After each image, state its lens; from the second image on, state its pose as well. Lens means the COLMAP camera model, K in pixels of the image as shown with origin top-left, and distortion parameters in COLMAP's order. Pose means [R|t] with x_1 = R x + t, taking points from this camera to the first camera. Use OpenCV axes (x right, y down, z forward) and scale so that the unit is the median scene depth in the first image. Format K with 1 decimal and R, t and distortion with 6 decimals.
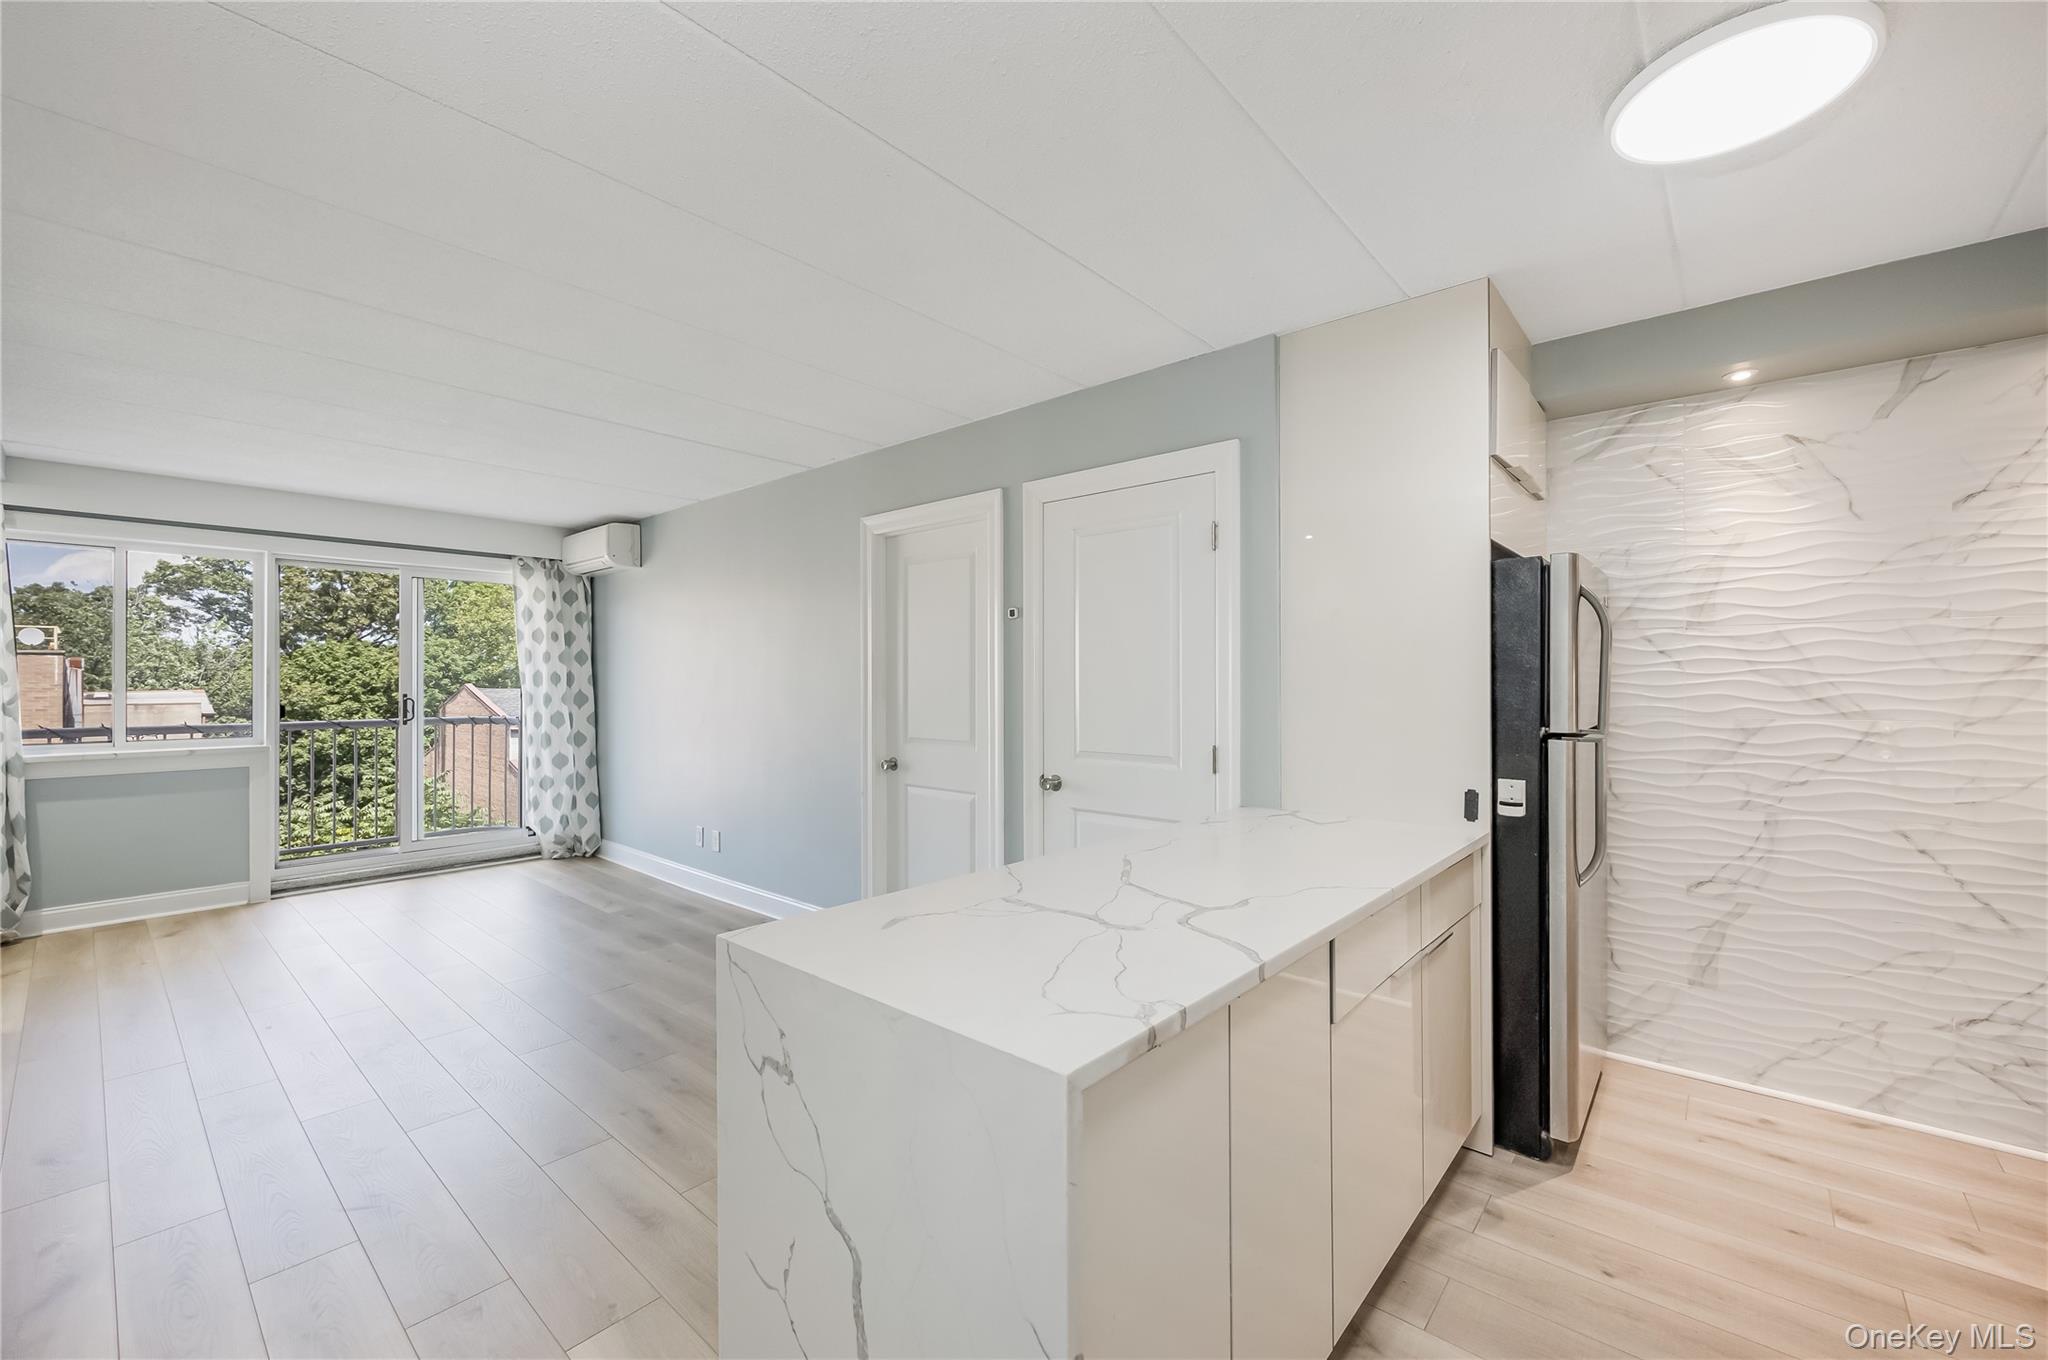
lens RADIAL K [[835.9, 0, 1032.9], [0, 835.9, 671.2], [0, 0, 1]] dist [-0.002792, 0.000530]
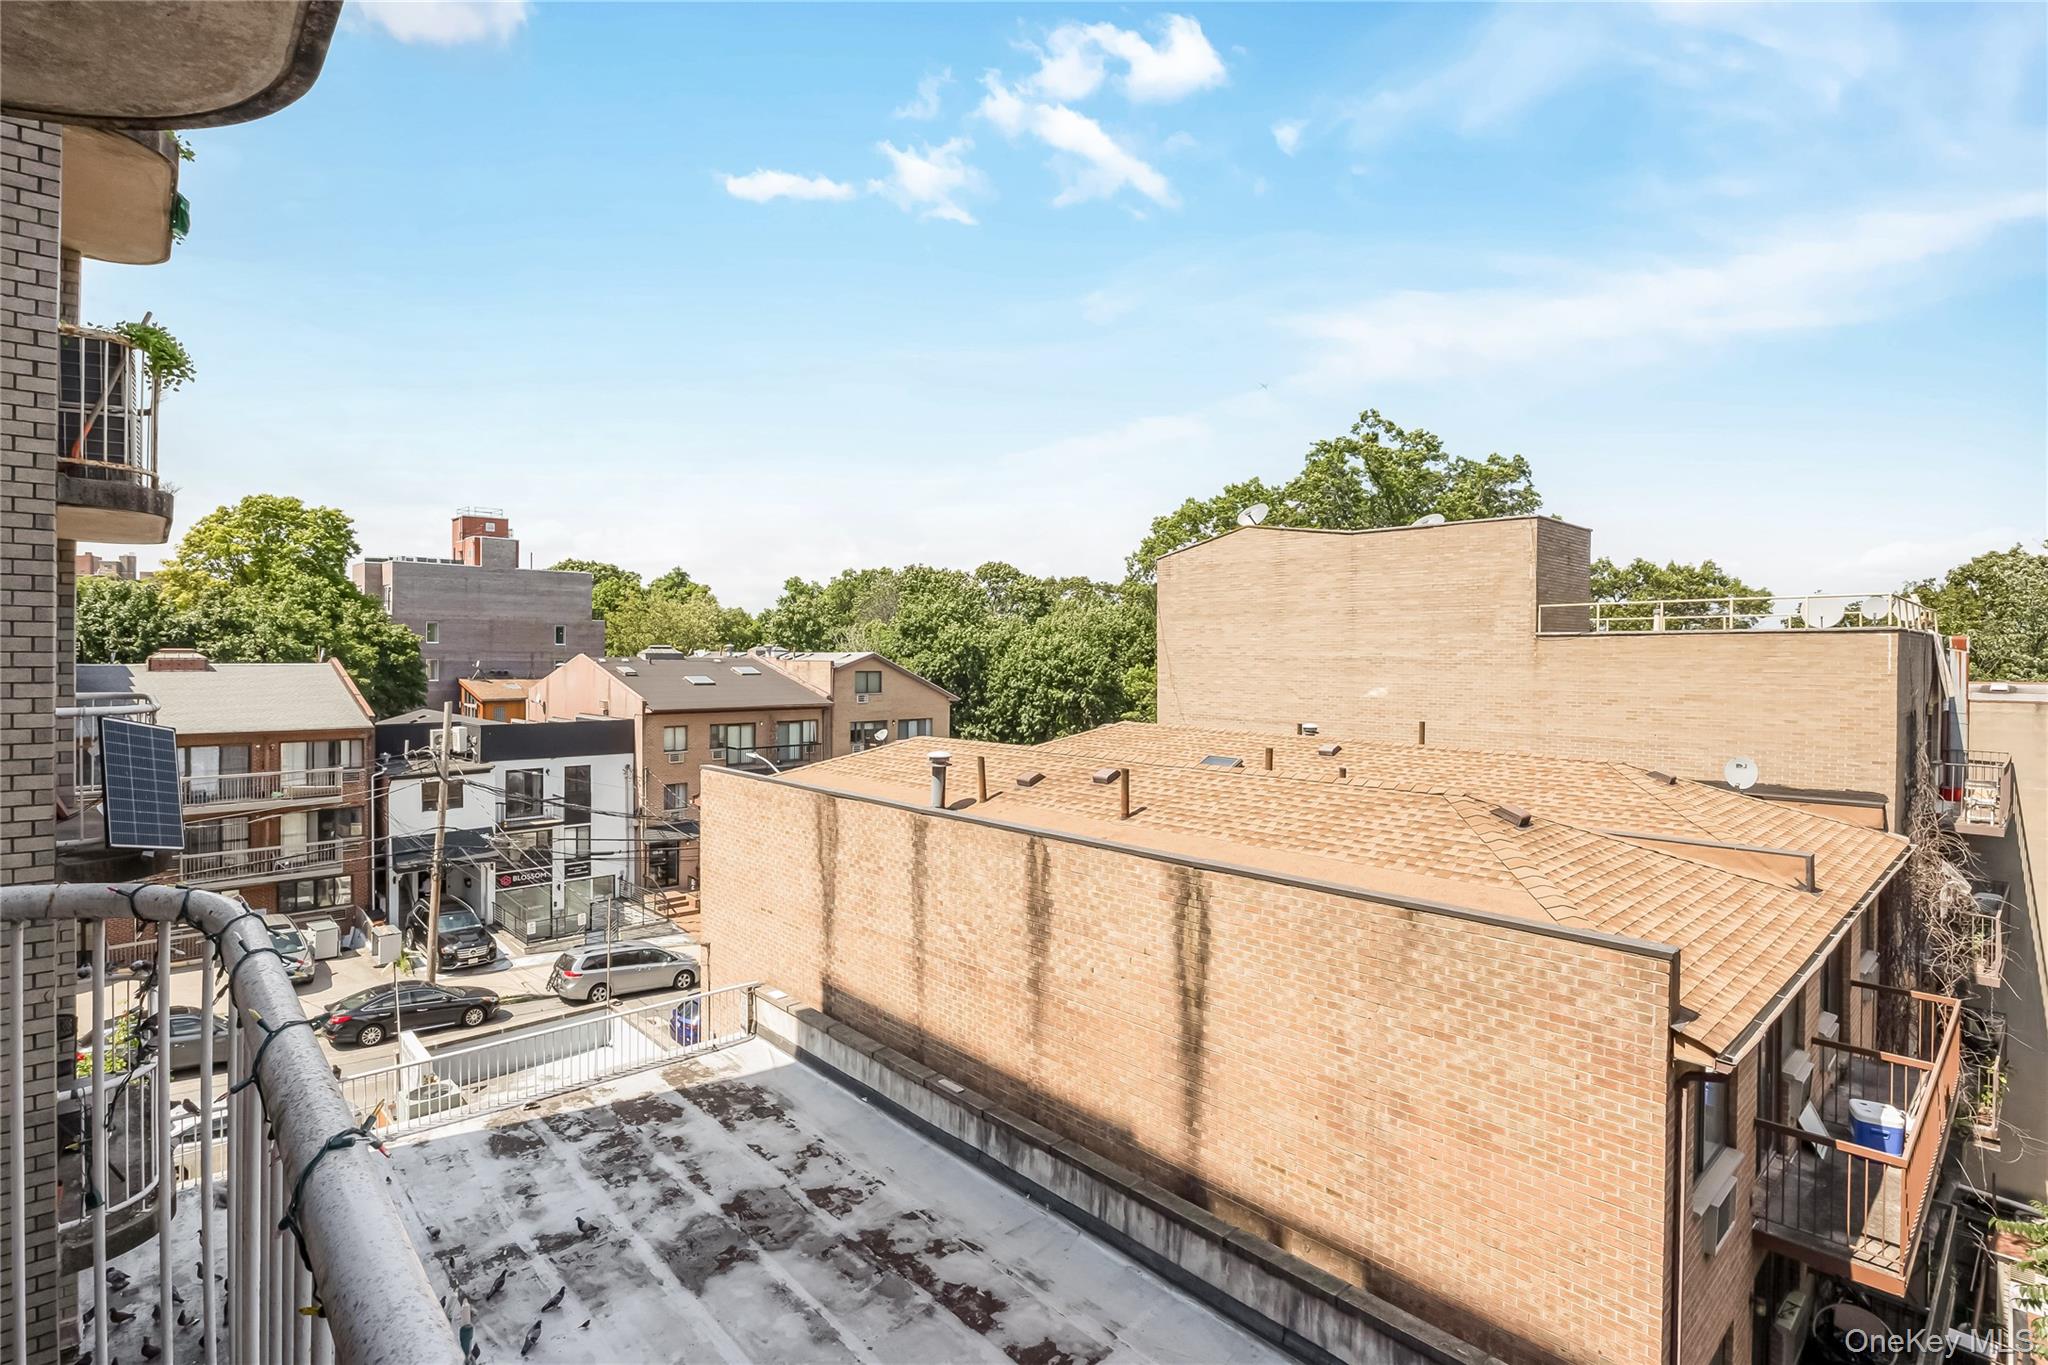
lens RADIAL K [[984.5, 0, 1004.5], [0, 984.5, 661.7], [0, 0, 1]] dist [-0.018315, 0.002084]
pose [[-0.119751, 0.005541, -0.992788, -0.621450], [0.003373, 0.999981, 0.005174, 0.002693], [0.992798, -0.002729, -0.119768, 0.839556]]
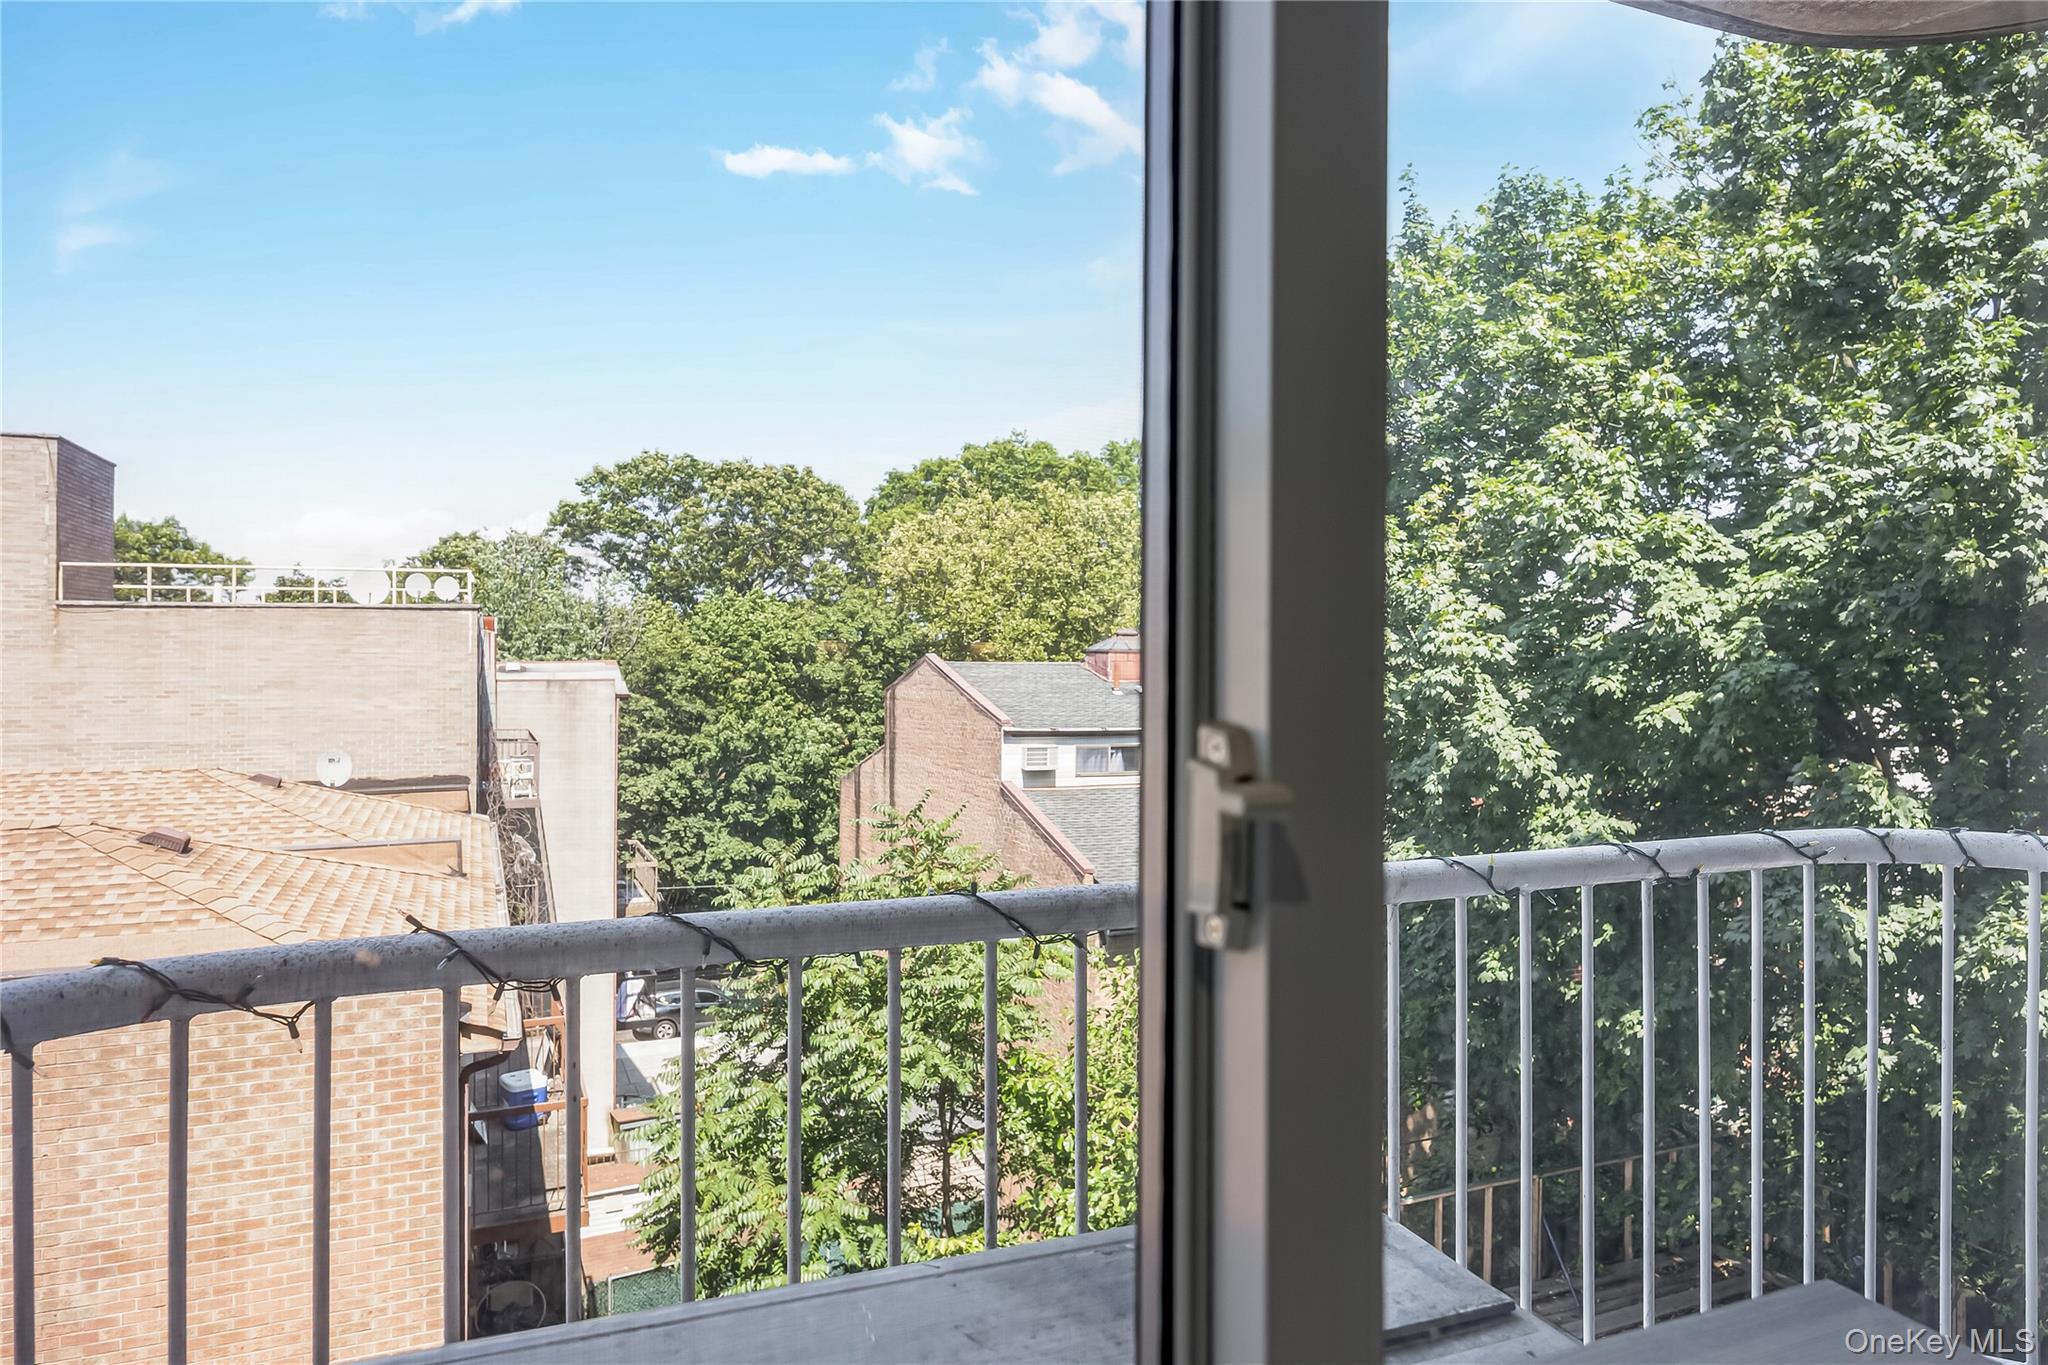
lens RADIAL K [[1293.0, 0, 1037.6], [0, 1293.0, 649.9], [0, 0, 1]] dist [-0.002117, -0.000774]
pose [[0.899345, 0.003750, -0.437224, -0.643791], [0.000715, 0.999949, 0.010047, 0.012858], [0.437240, -0.009349, 0.899296, 0.557316]]
